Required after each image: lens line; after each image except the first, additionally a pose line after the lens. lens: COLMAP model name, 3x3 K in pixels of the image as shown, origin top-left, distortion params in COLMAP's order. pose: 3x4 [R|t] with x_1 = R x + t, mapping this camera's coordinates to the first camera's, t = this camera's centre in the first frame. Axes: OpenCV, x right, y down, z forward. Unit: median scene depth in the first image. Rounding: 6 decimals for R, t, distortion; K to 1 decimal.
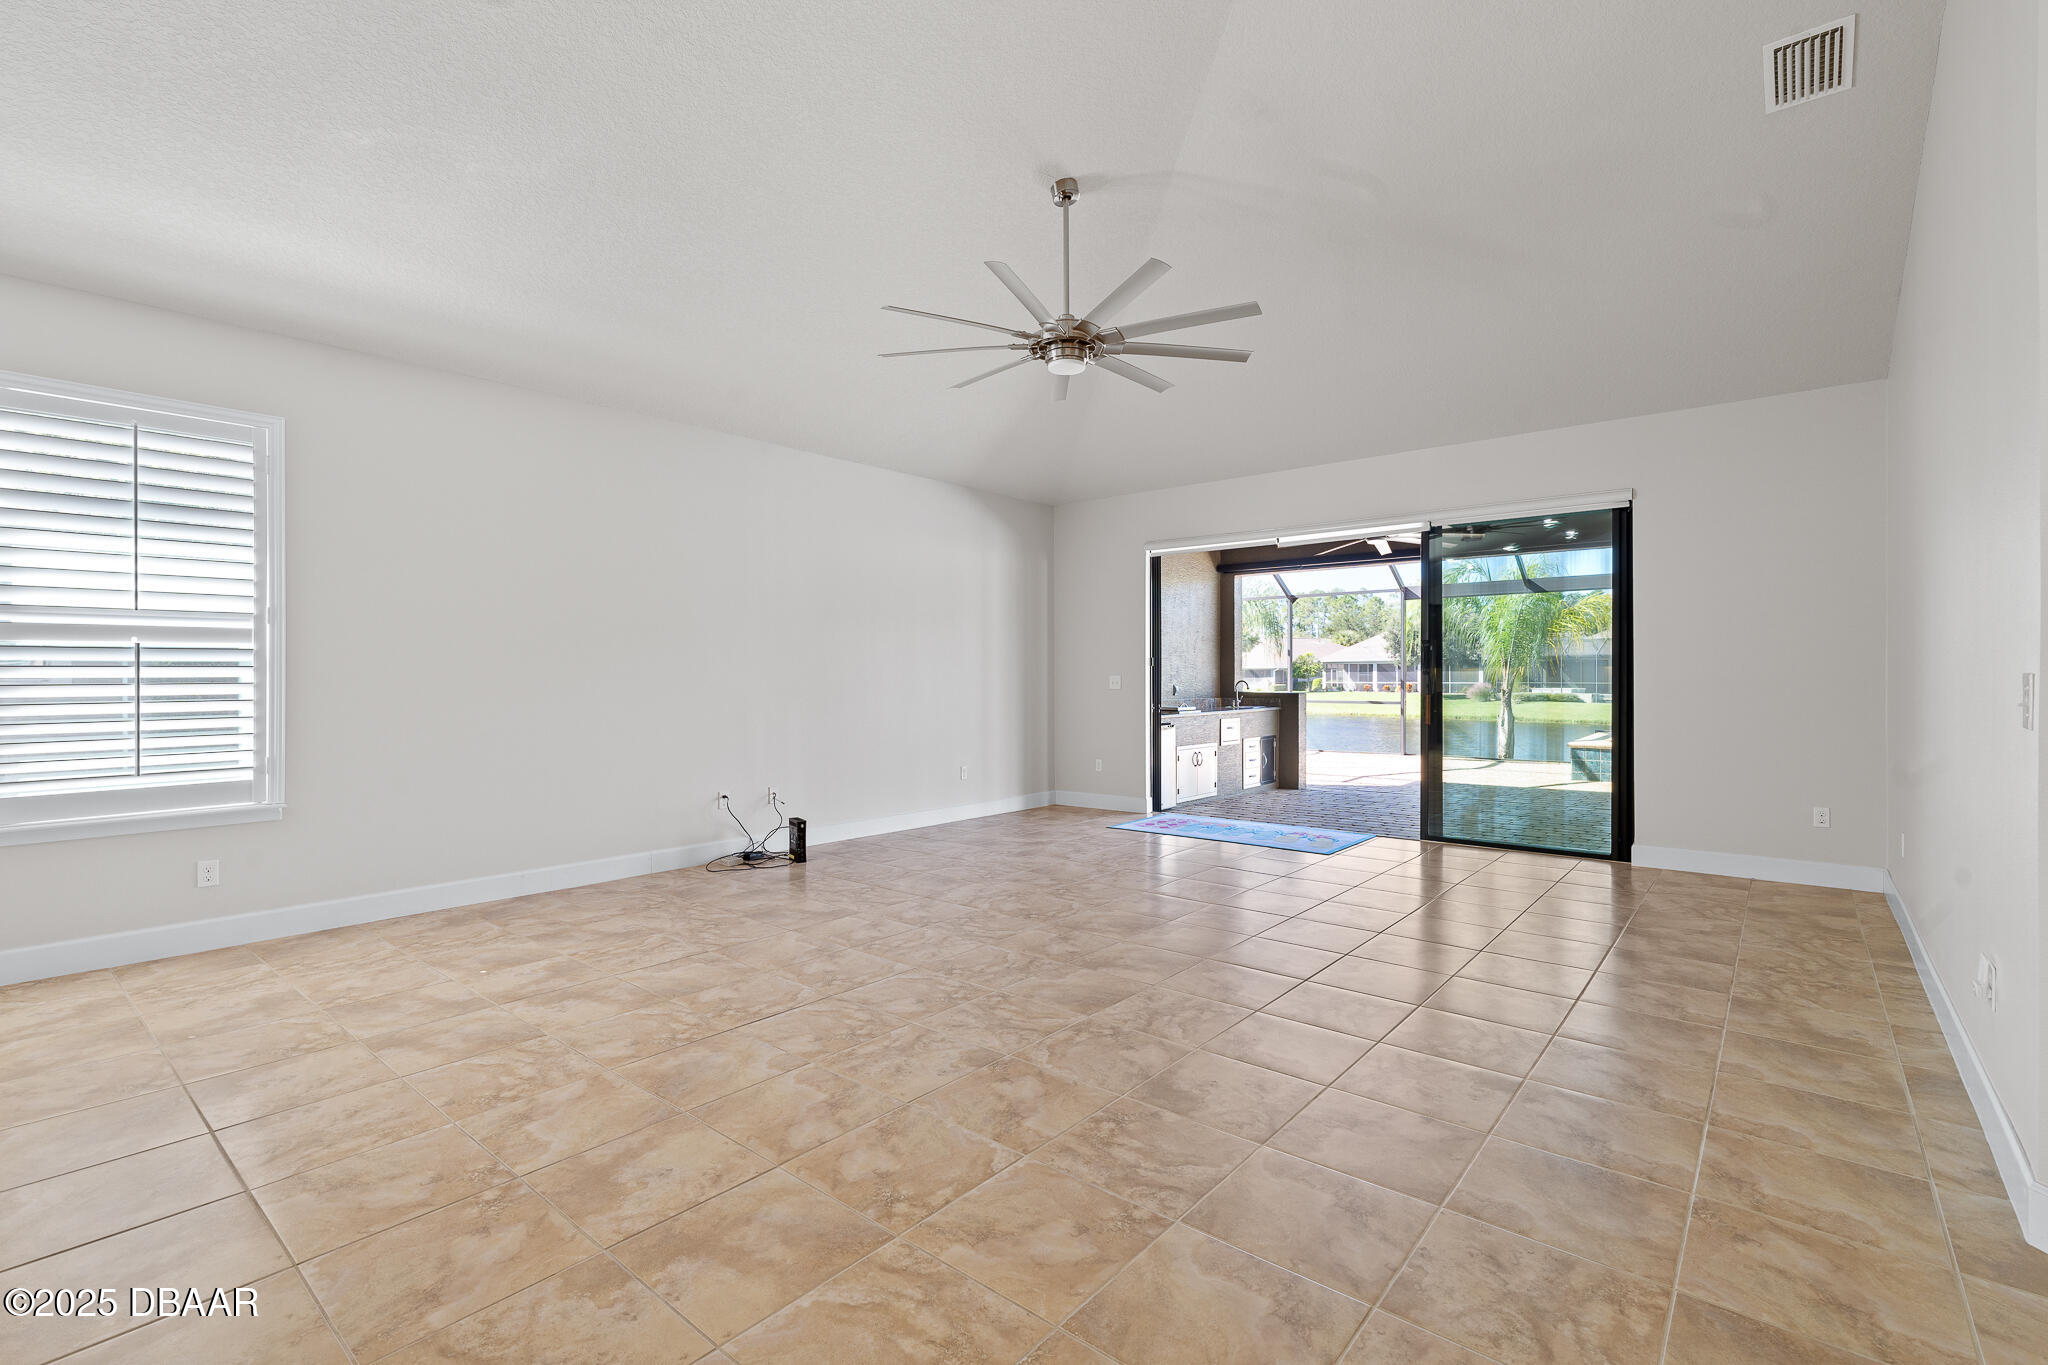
lens RADIAL K [[931.6, 0, 1030.0], [0, 931.6, 675.7], [0, 0, 1]] dist [-0.001428, 0.000044]
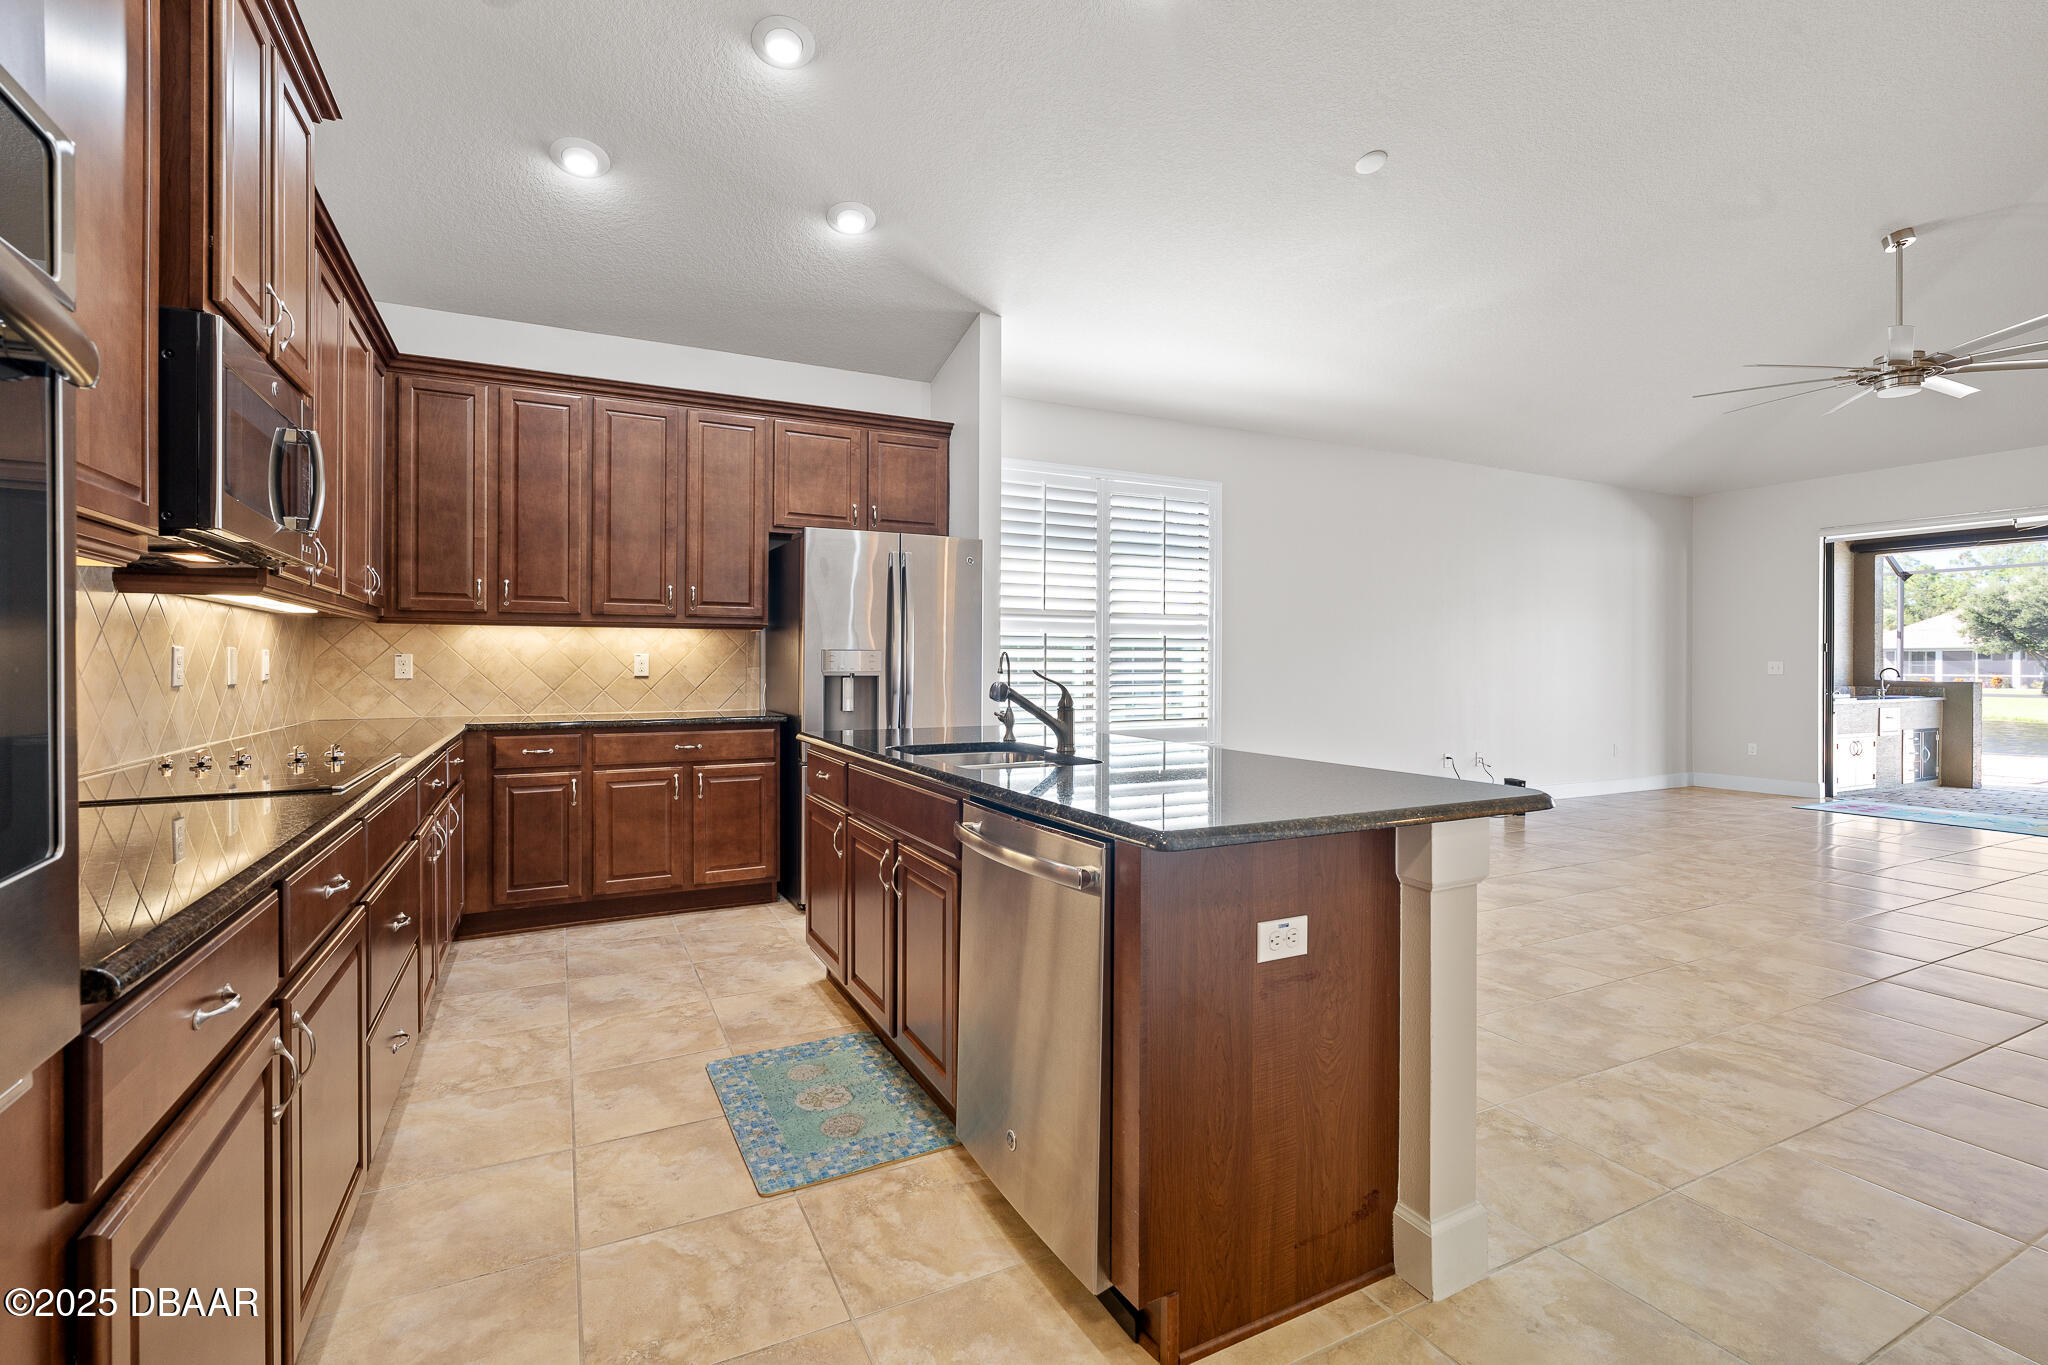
lens RADIAL K [[939.8, 0, 1067.1], [0, 939.8, 664.6], [0, 0, 1]] dist [0.025678, 0.000217]
pose [[0.931647, 0.007173, -0.363294, -0.256537], [-0.006232, 0.999974, 0.003762, 0.004243], [0.363311, -0.001240, 0.931667, -0.254714]]
